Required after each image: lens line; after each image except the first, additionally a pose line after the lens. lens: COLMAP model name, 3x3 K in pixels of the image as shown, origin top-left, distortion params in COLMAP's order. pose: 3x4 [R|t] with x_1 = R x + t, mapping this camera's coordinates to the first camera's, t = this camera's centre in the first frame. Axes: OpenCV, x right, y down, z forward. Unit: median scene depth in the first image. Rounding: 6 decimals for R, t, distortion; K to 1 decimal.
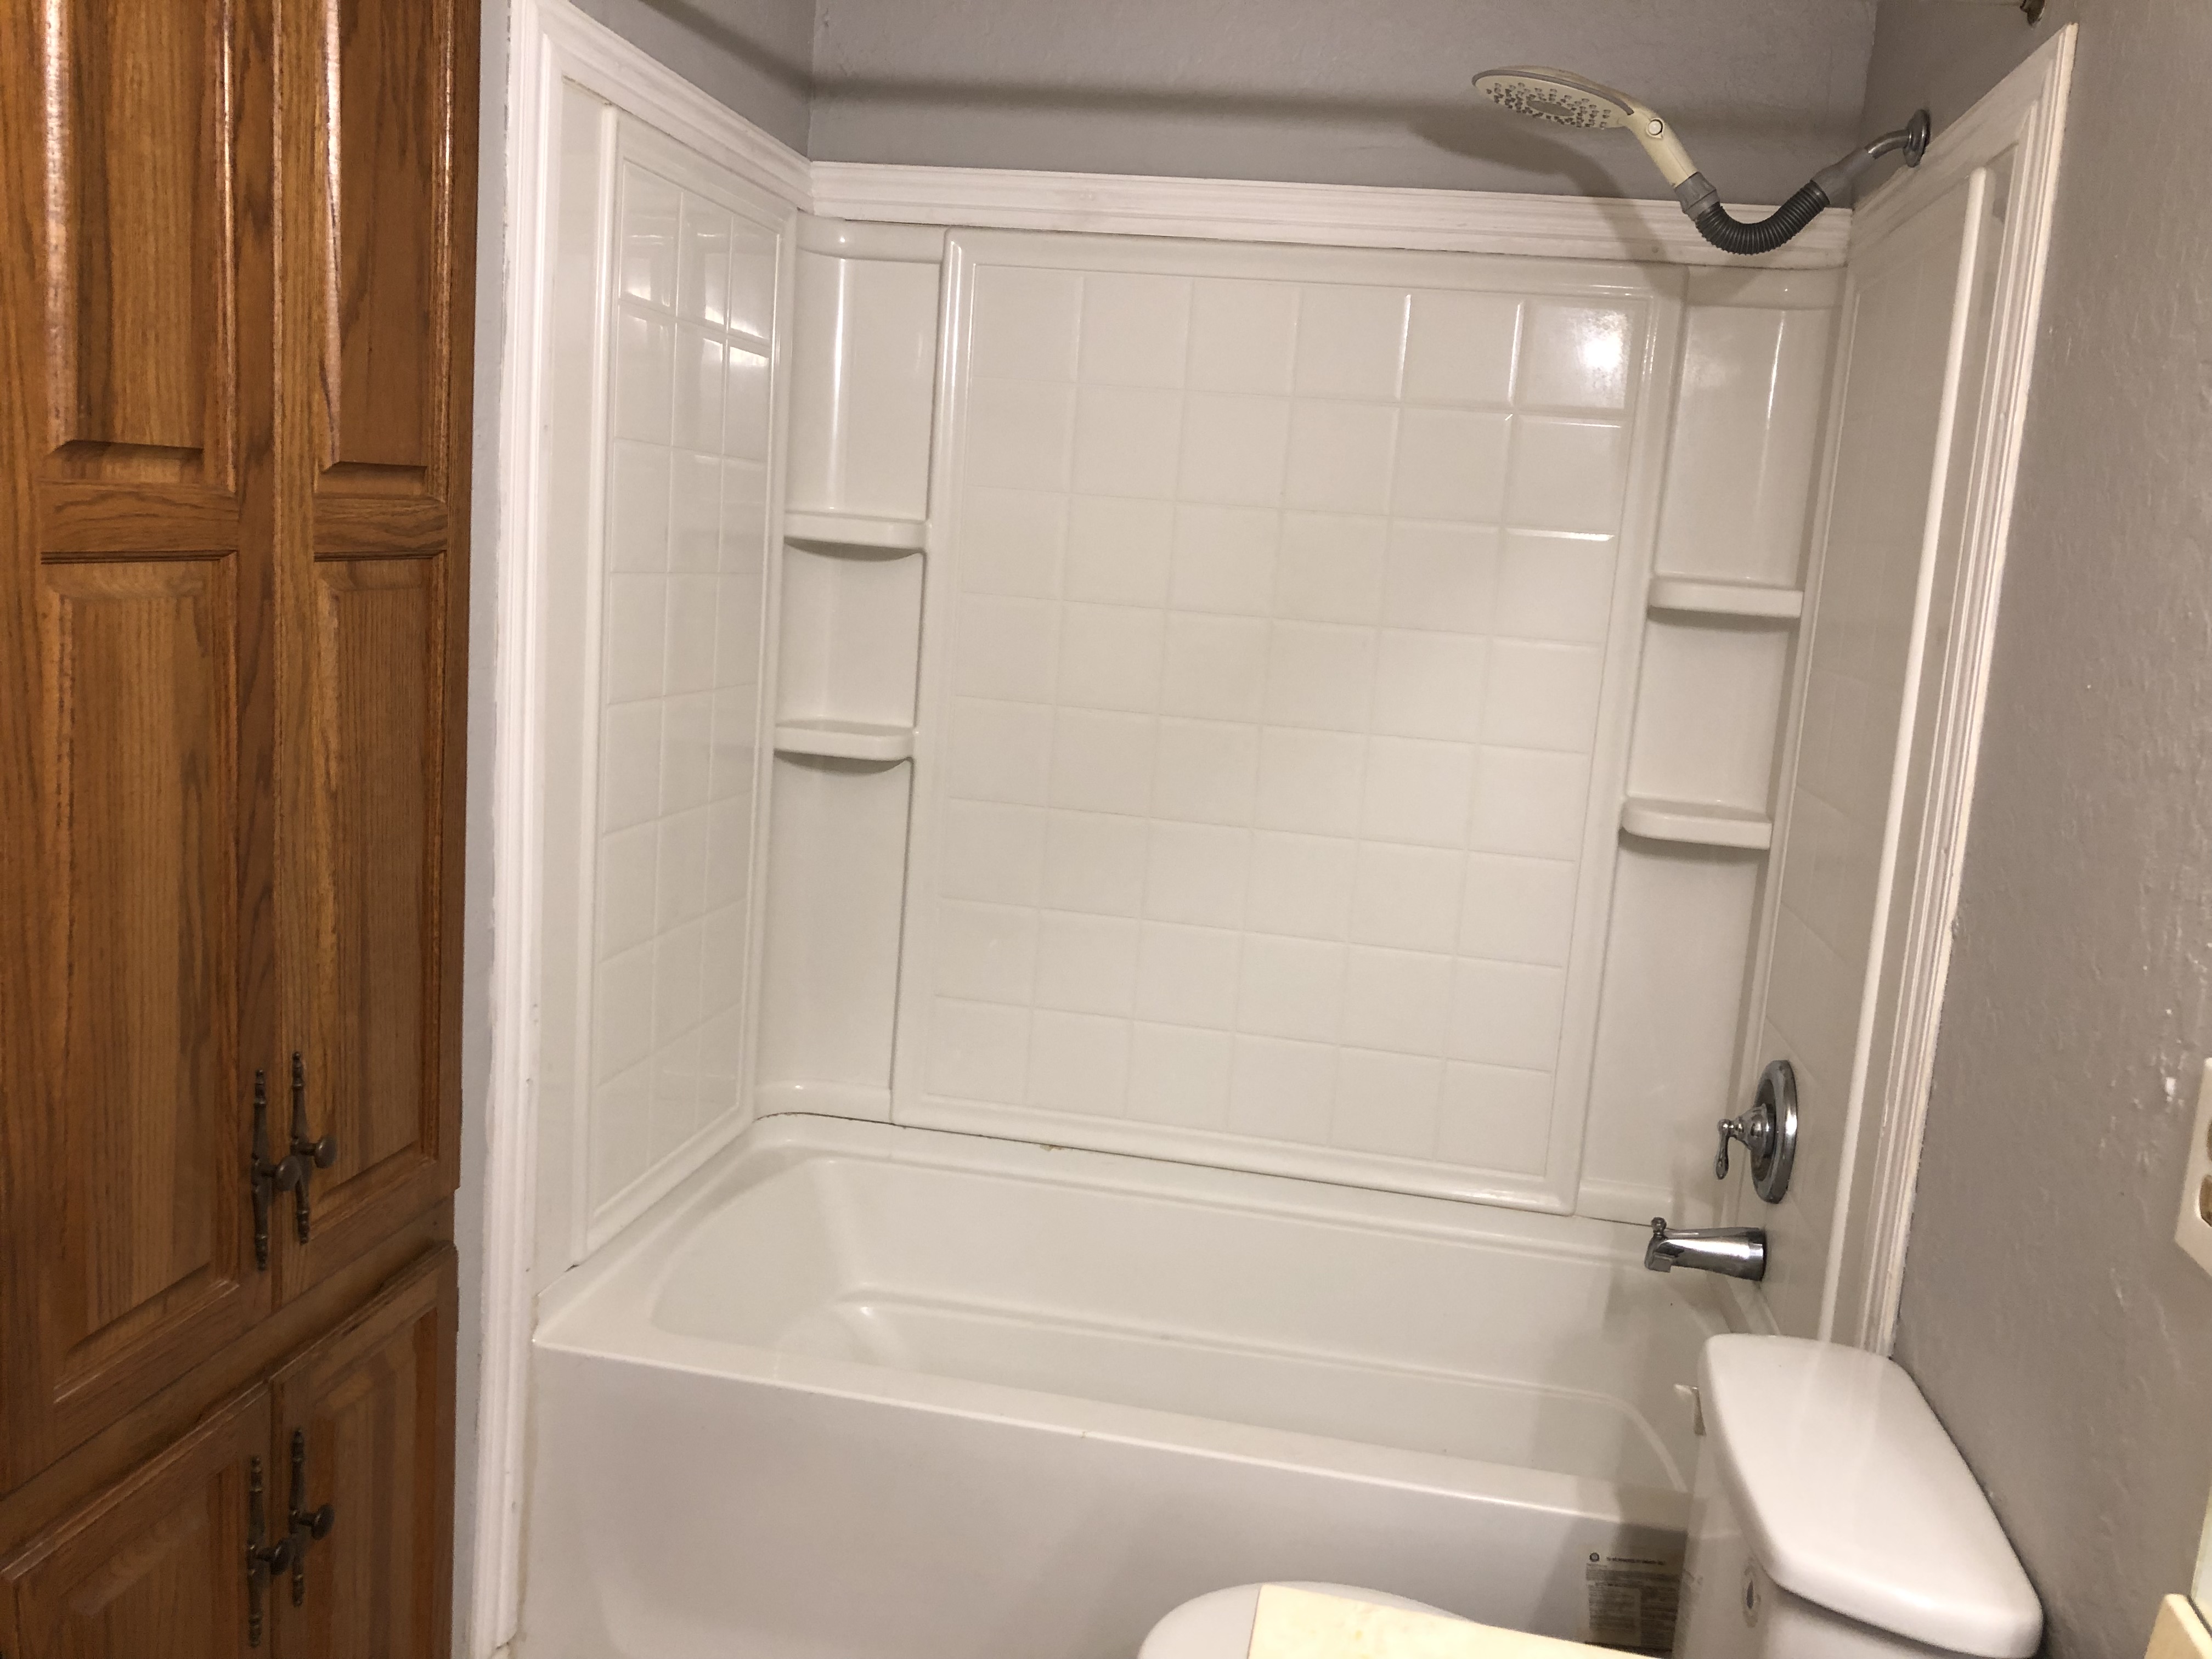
lens RADIAL K [[1810.5, 0, 1104.7], [0, 1810.5, 803.4], [0, 0, 1]] dist [0.034142, -0.041259]
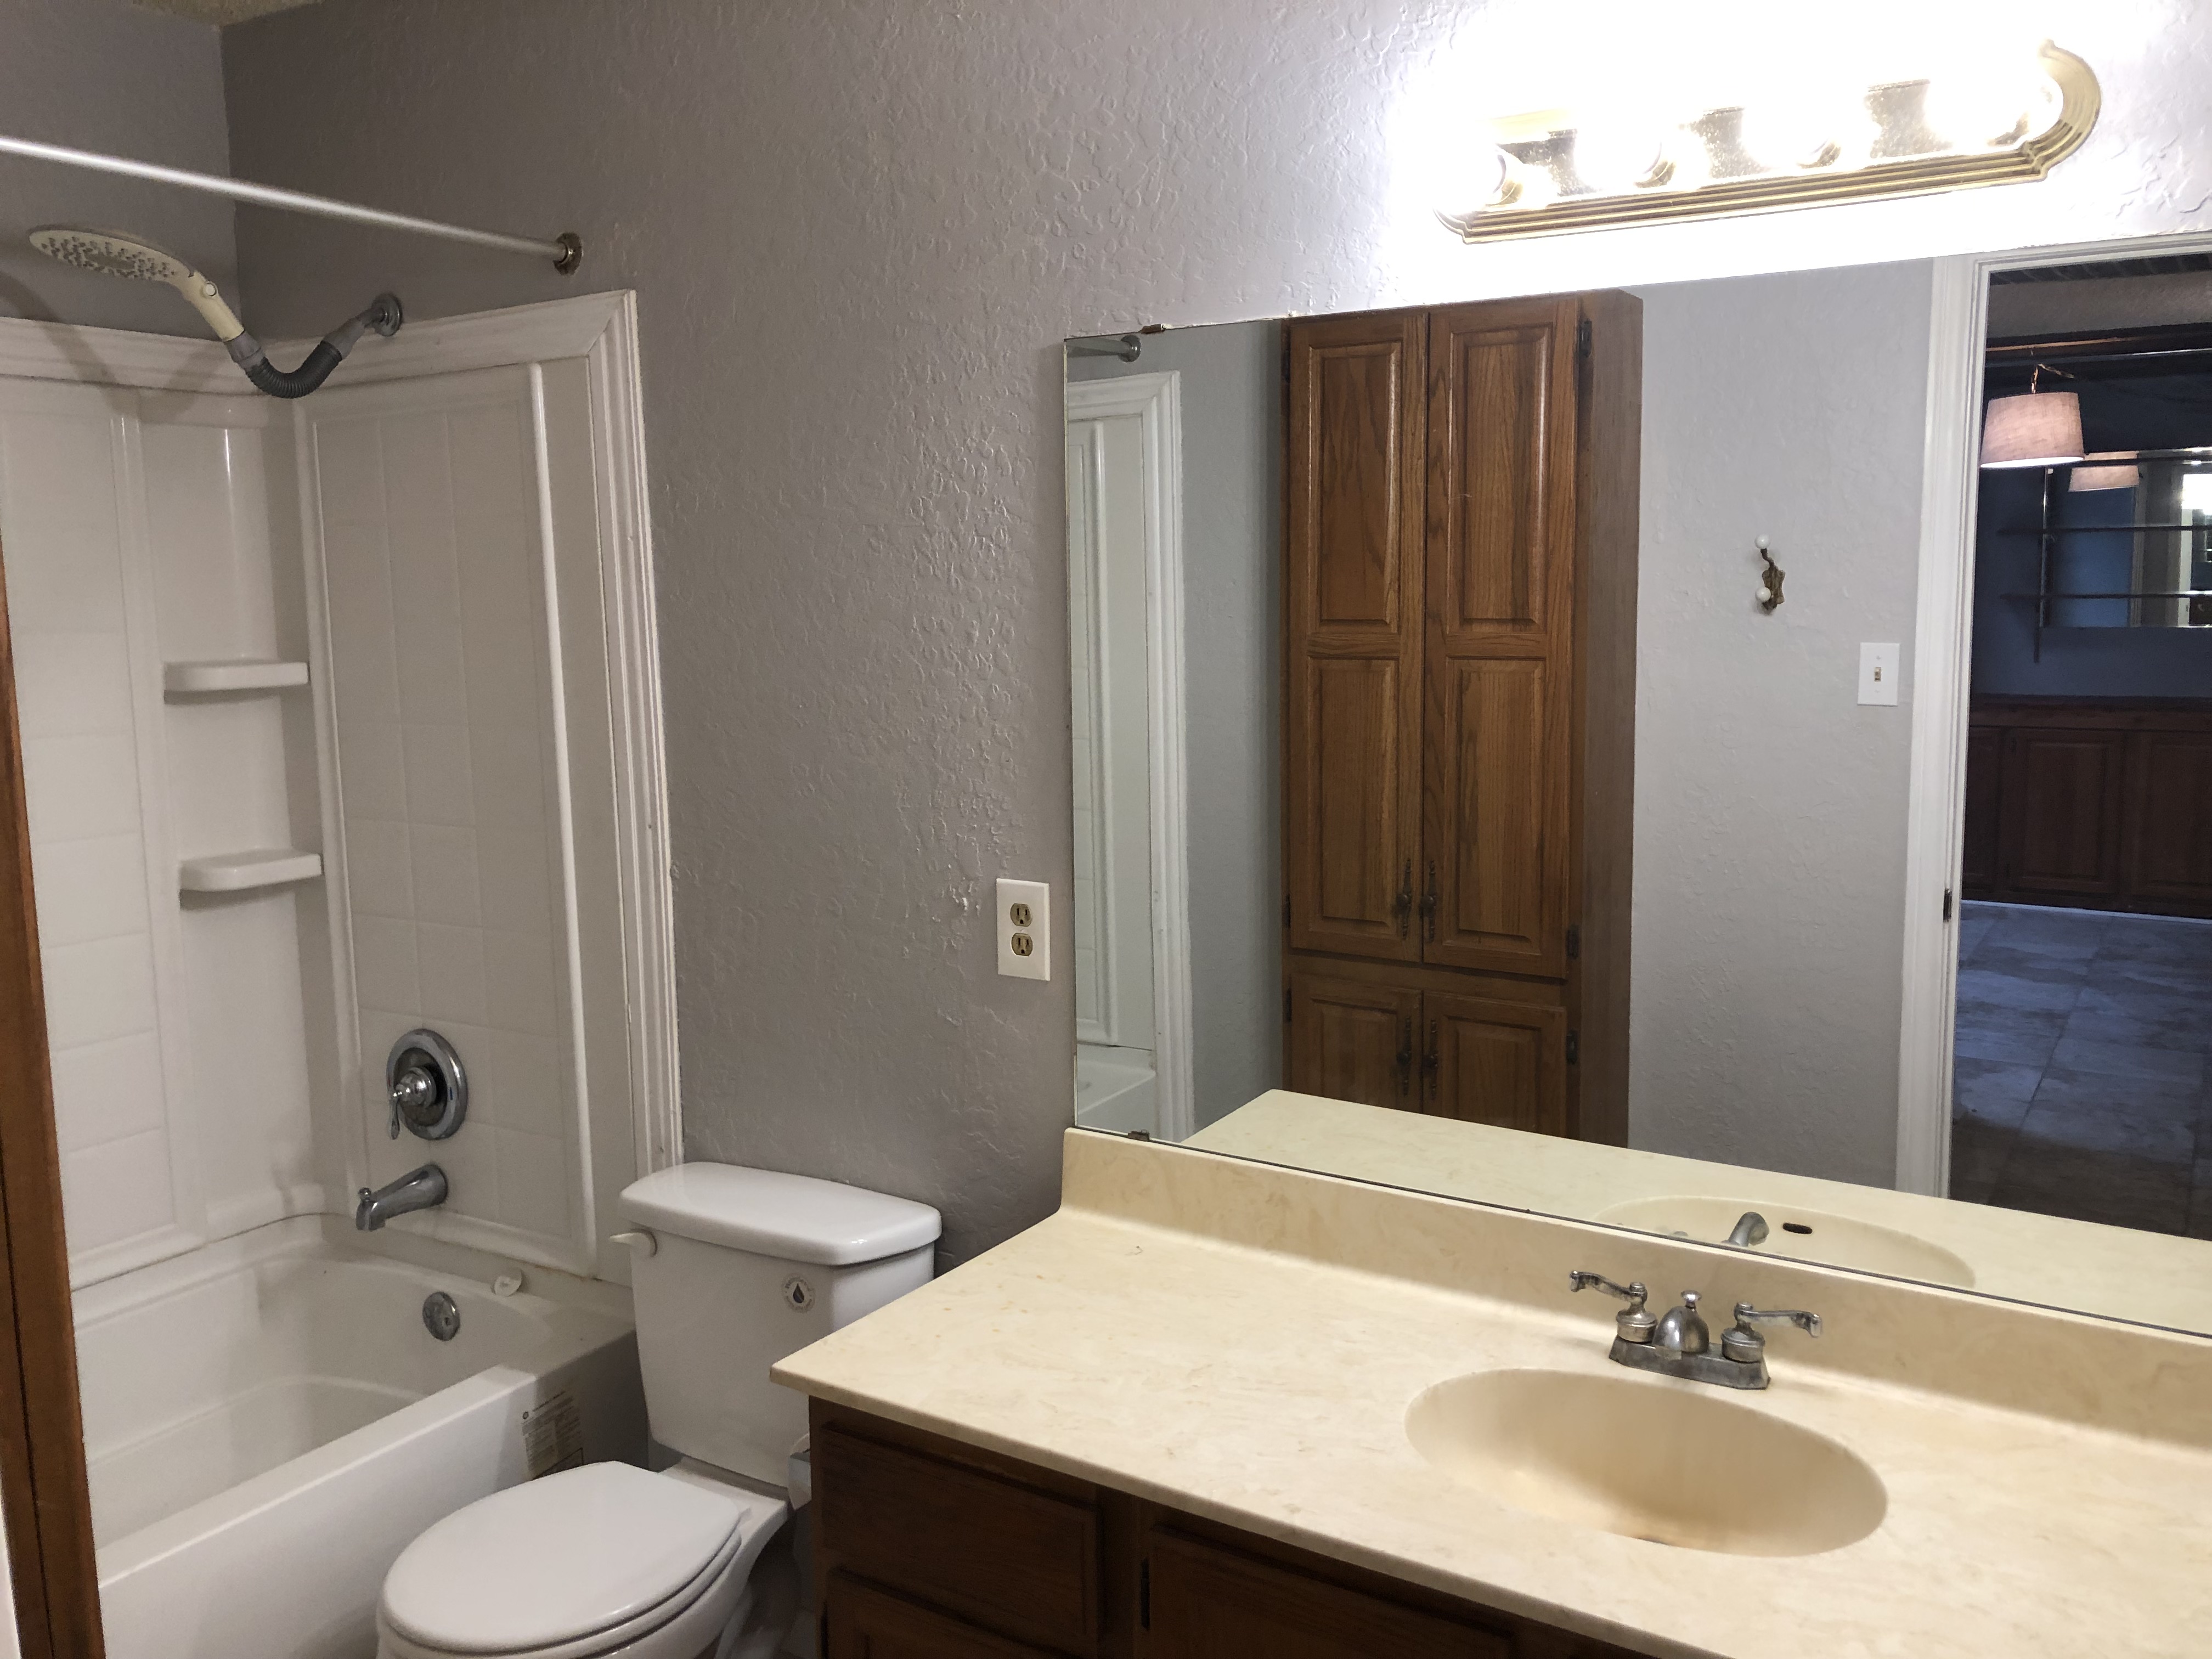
lens RADIAL K [[1810.5, 0, 1104.7], [0, 1810.5, 803.4], [0, 0, 1]] dist [0.034142, -0.041259]
pose [[0.388799, -0.198803, 0.899618, -0.536563], [0.183903, 0.973538, 0.135659, -0.093830], [-0.902782, 0.112699, 0.415071, 0.024975]]
